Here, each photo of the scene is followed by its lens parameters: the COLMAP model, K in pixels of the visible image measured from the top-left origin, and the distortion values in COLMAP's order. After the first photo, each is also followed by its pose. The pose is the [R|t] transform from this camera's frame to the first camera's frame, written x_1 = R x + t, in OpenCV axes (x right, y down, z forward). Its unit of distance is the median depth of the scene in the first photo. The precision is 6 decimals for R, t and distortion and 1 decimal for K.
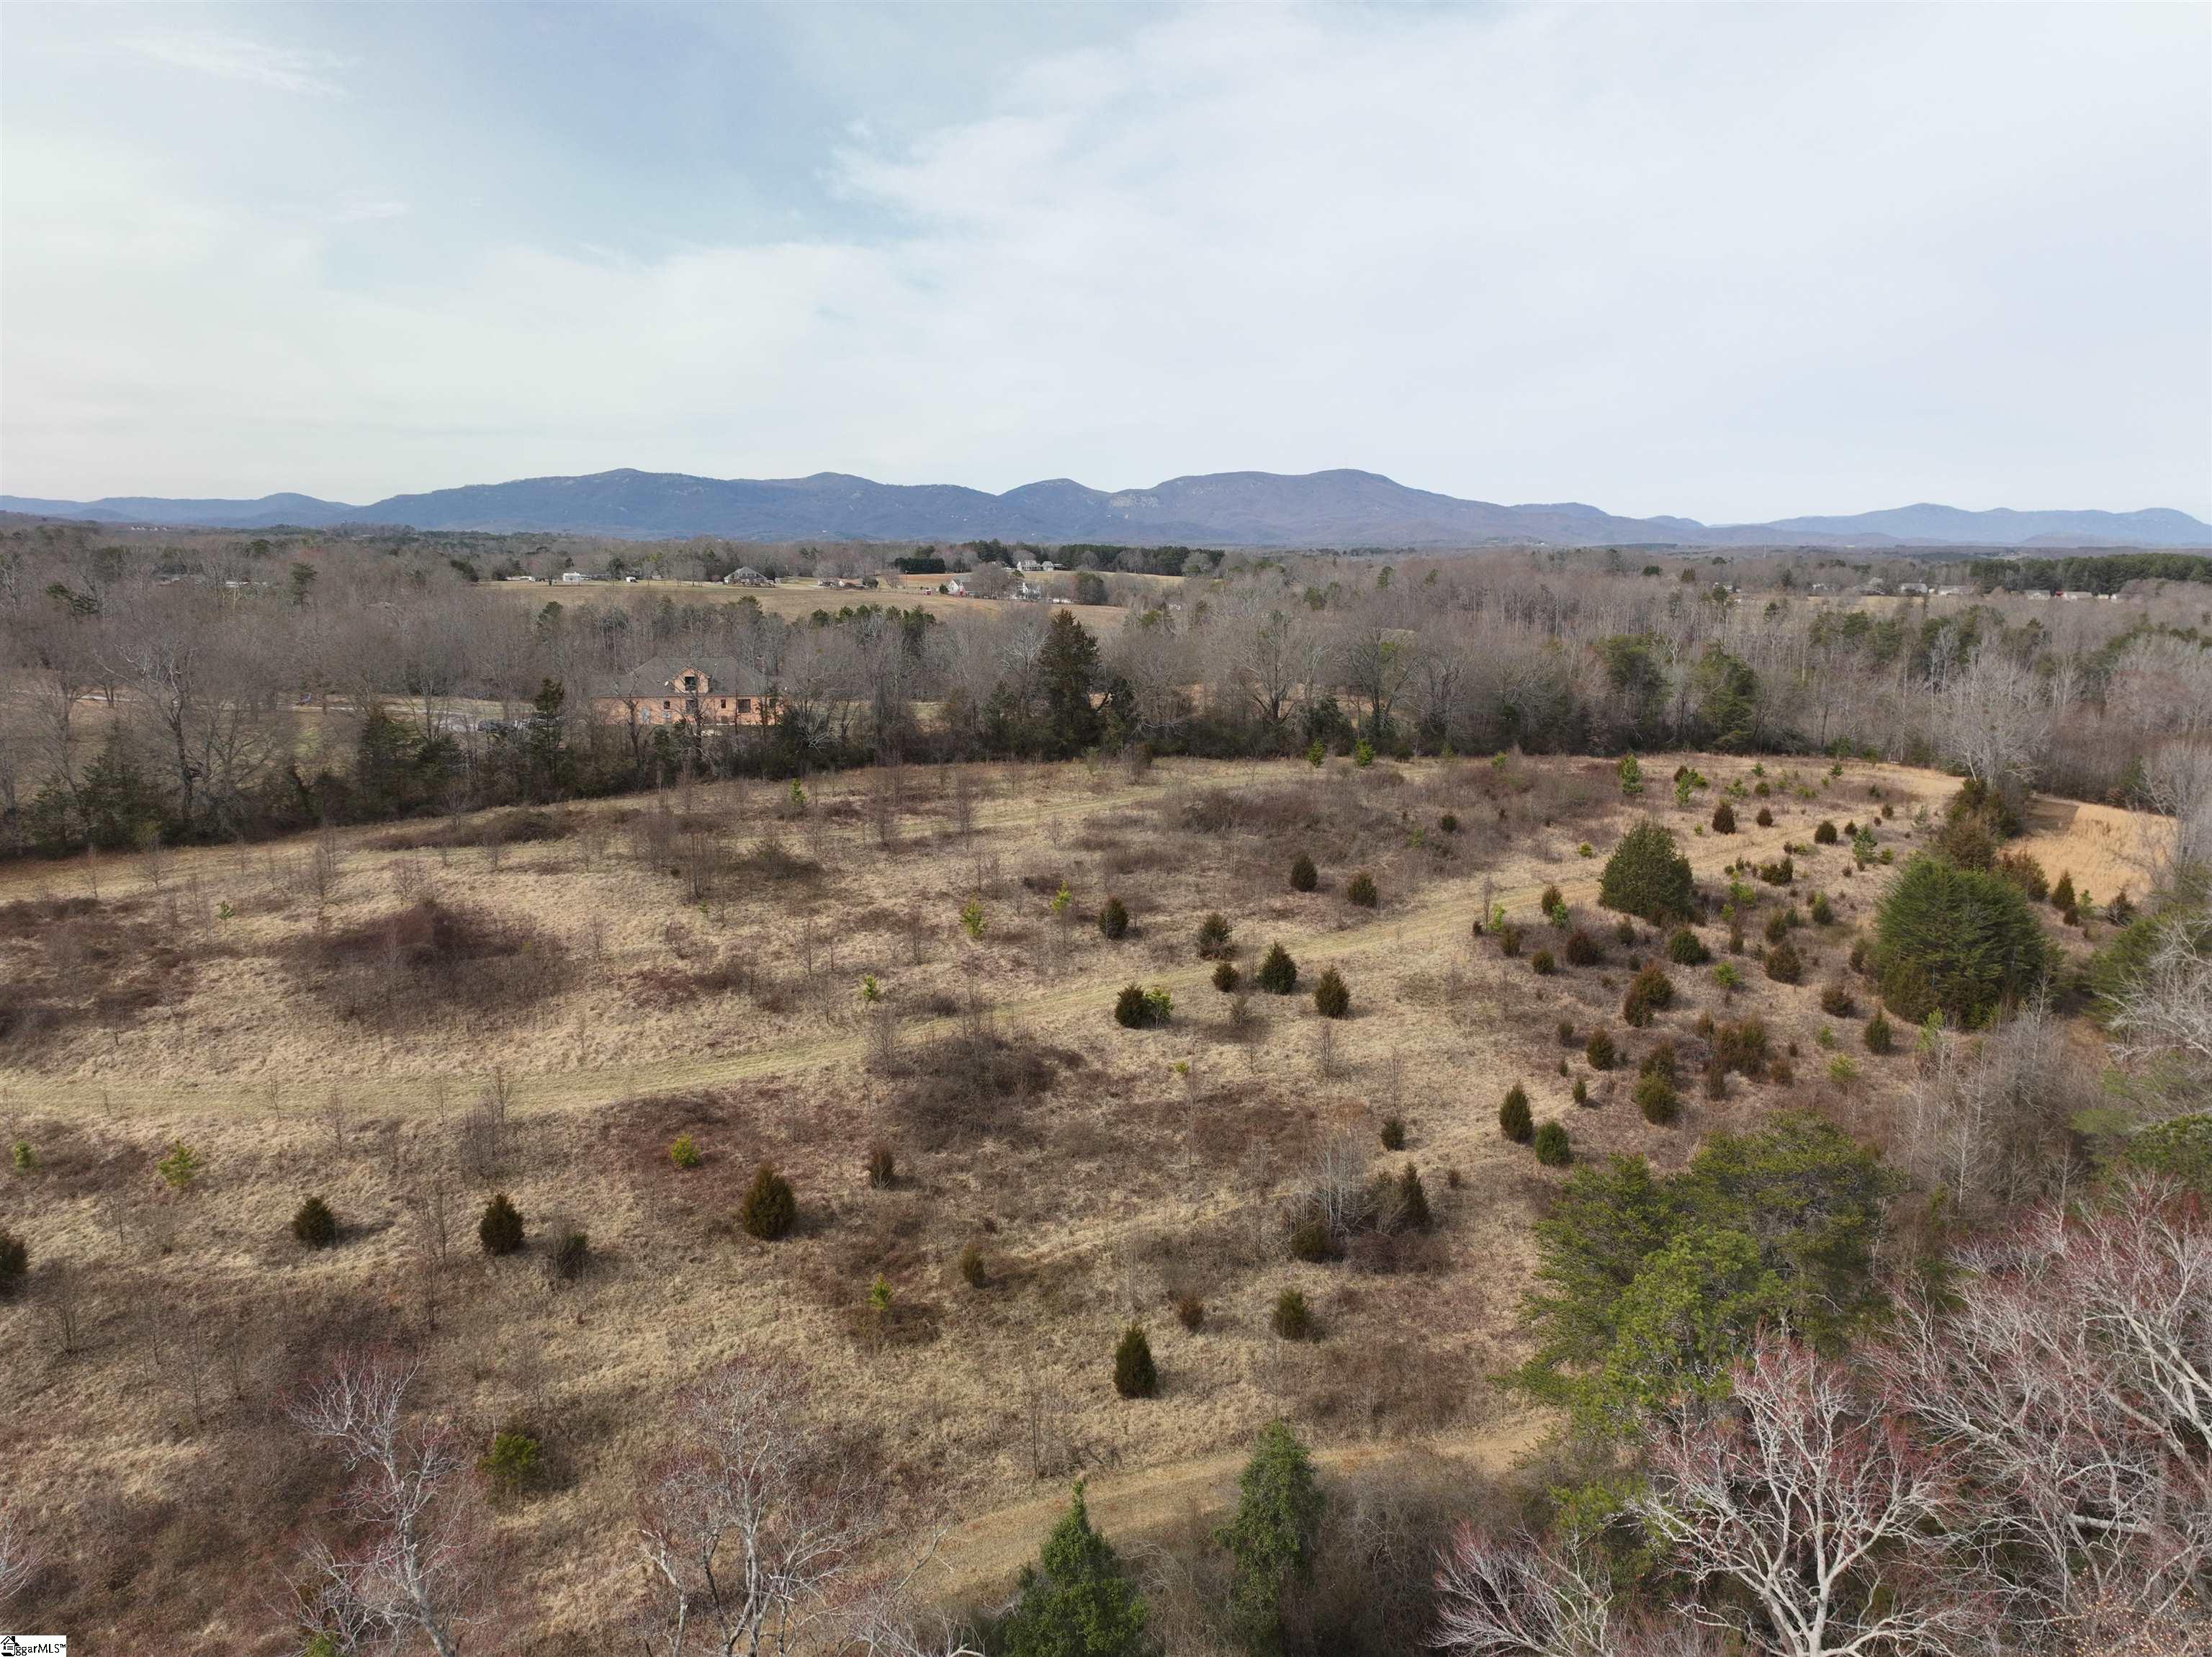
lens RADIAL K [[1550.1, 0, 1106.0], [0, 1550.1, 828.5], [0, 0, 1]] dist [0.006521, 0.002798]
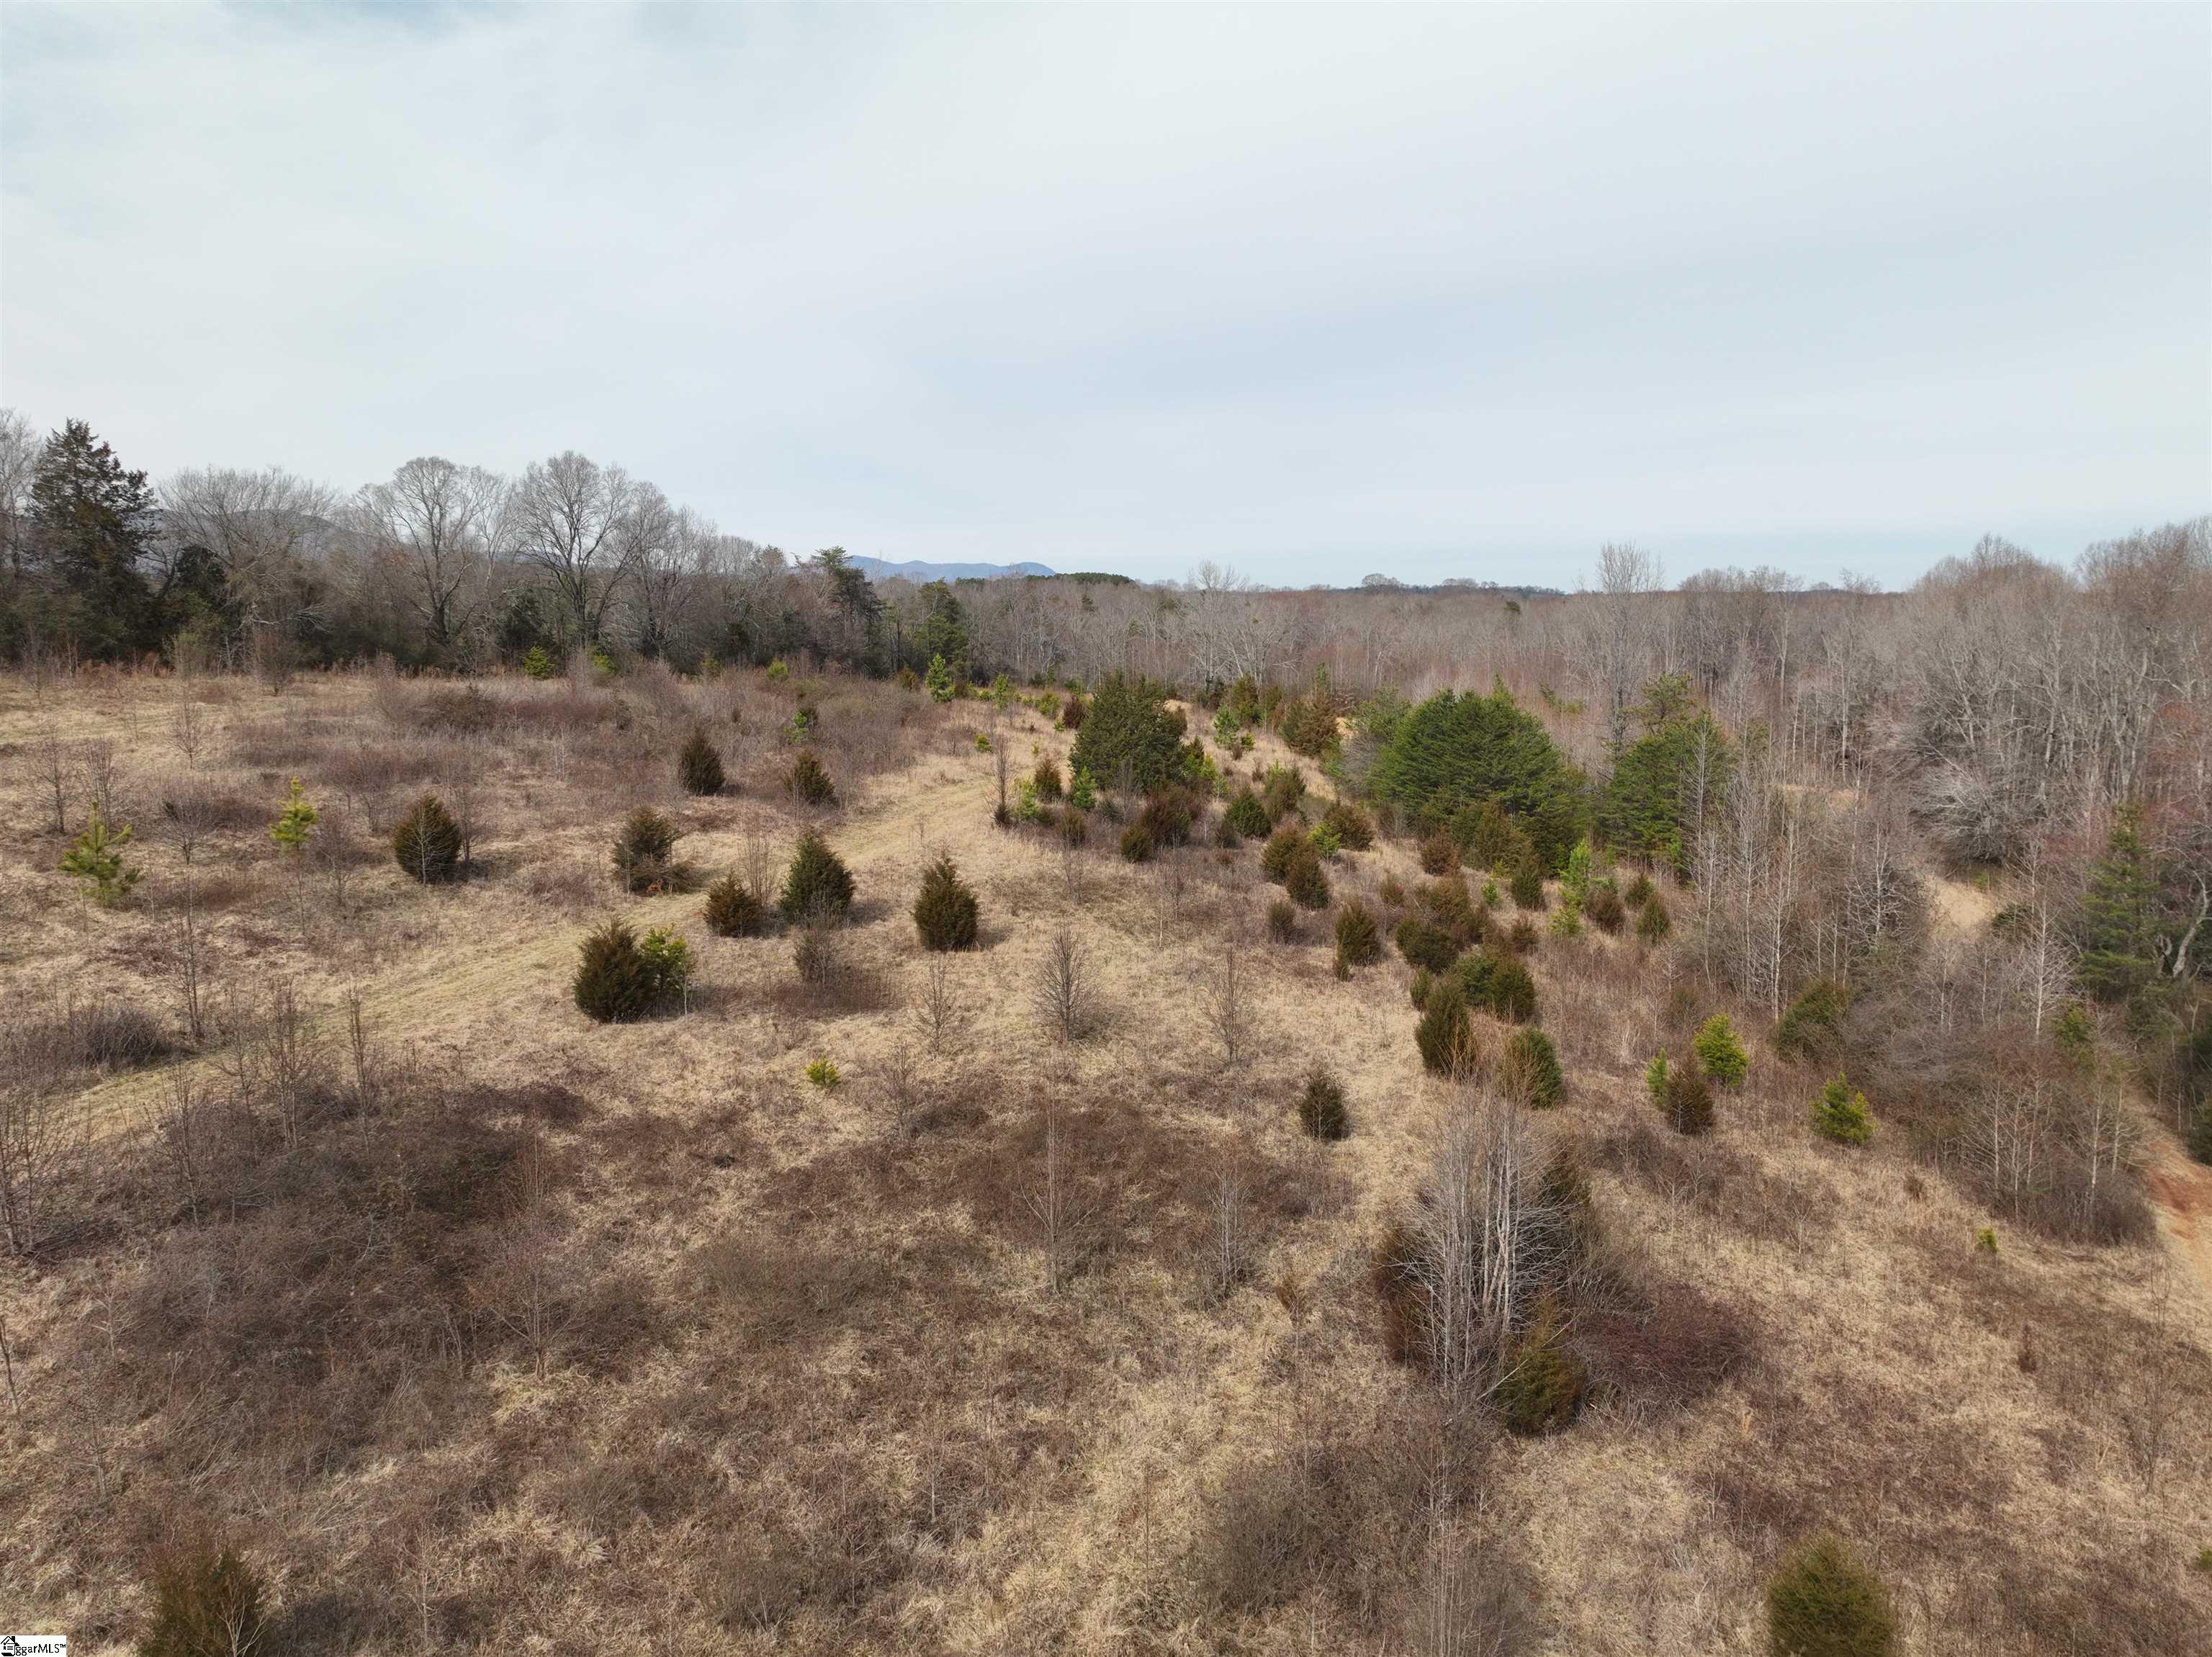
lens RADIAL K [[1550.1, 0, 1106.0], [0, 1550.1, 828.5], [0, 0, 1]] dist [0.006521, 0.002798]
pose [[0.804627, -0.091707, 0.586655, -0.118158], [0.110133, 0.993908, 0.004317, 0.081412], [-0.583477, 0.061136, 0.809825, 0.521182]]
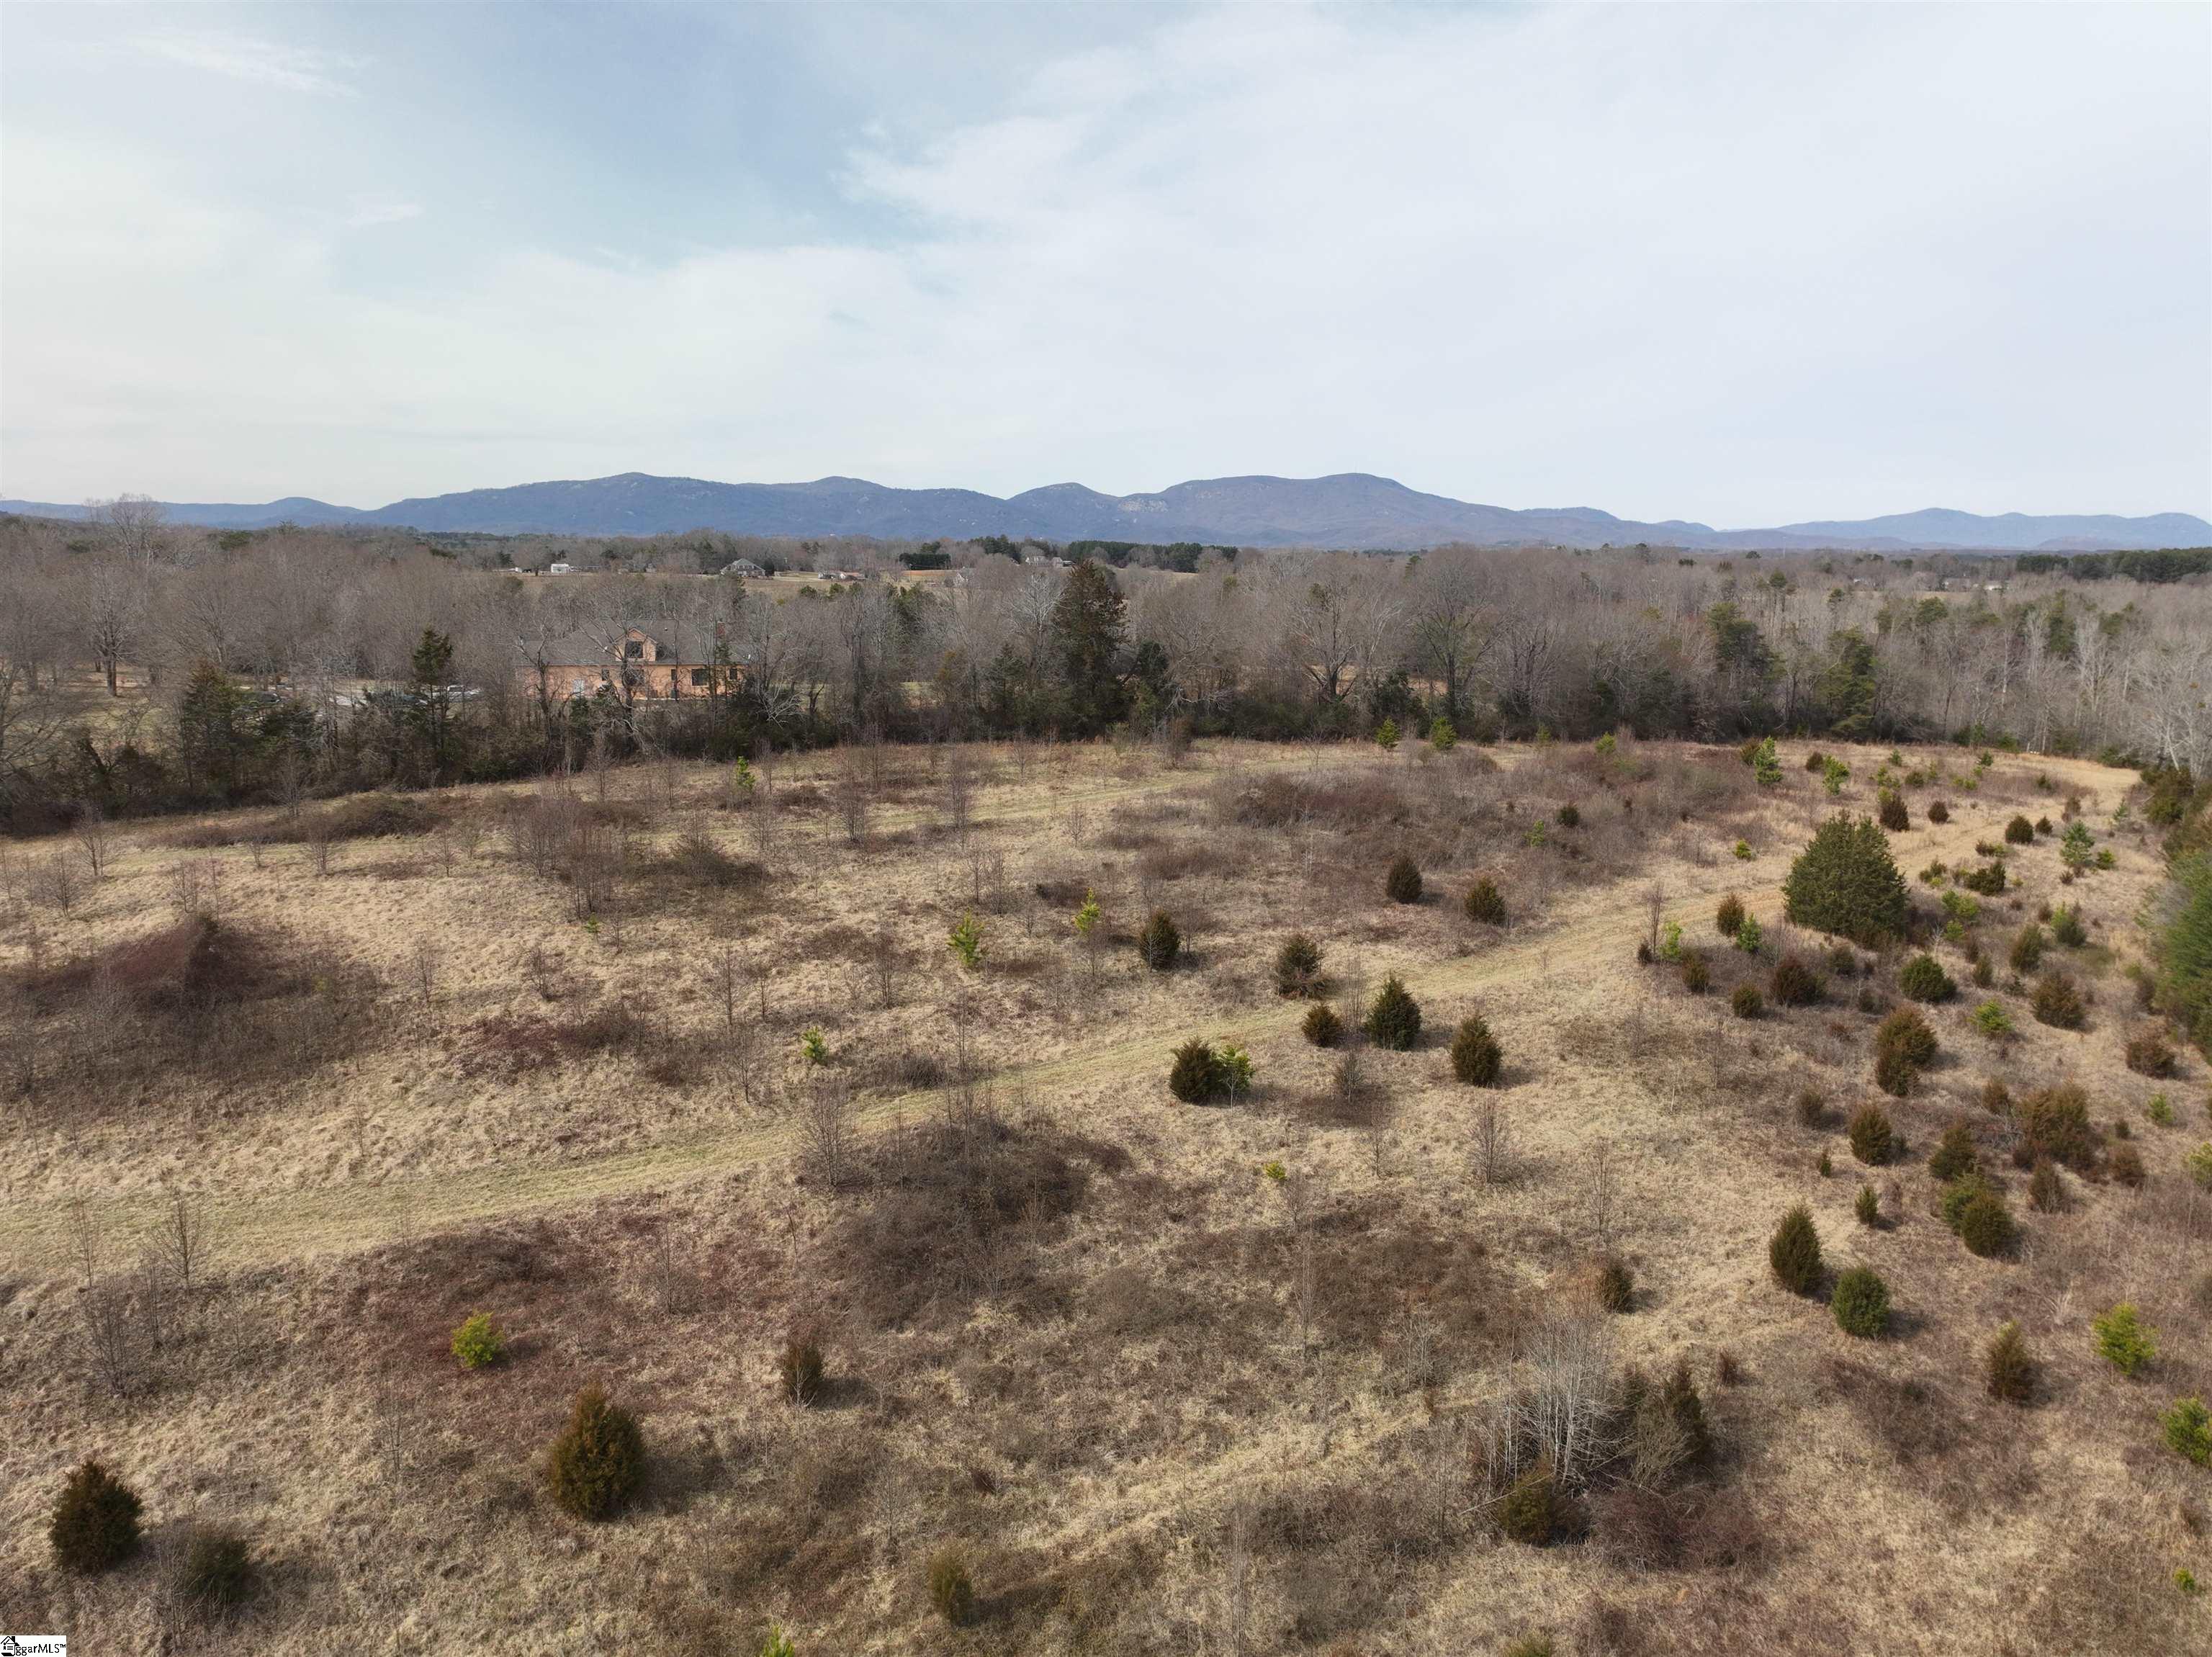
lens RADIAL K [[1550.1, 0, 1106.0], [0, 1550.1, 828.5], [0, 0, 1]] dist [0.006521, 0.002798]
pose [[0.999987, 0.001045, -0.005026, -0.018052], [-0.001063, 0.999993, -0.003453, 0.008165], [0.005022, 0.003458, 0.999981, 0.289885]]
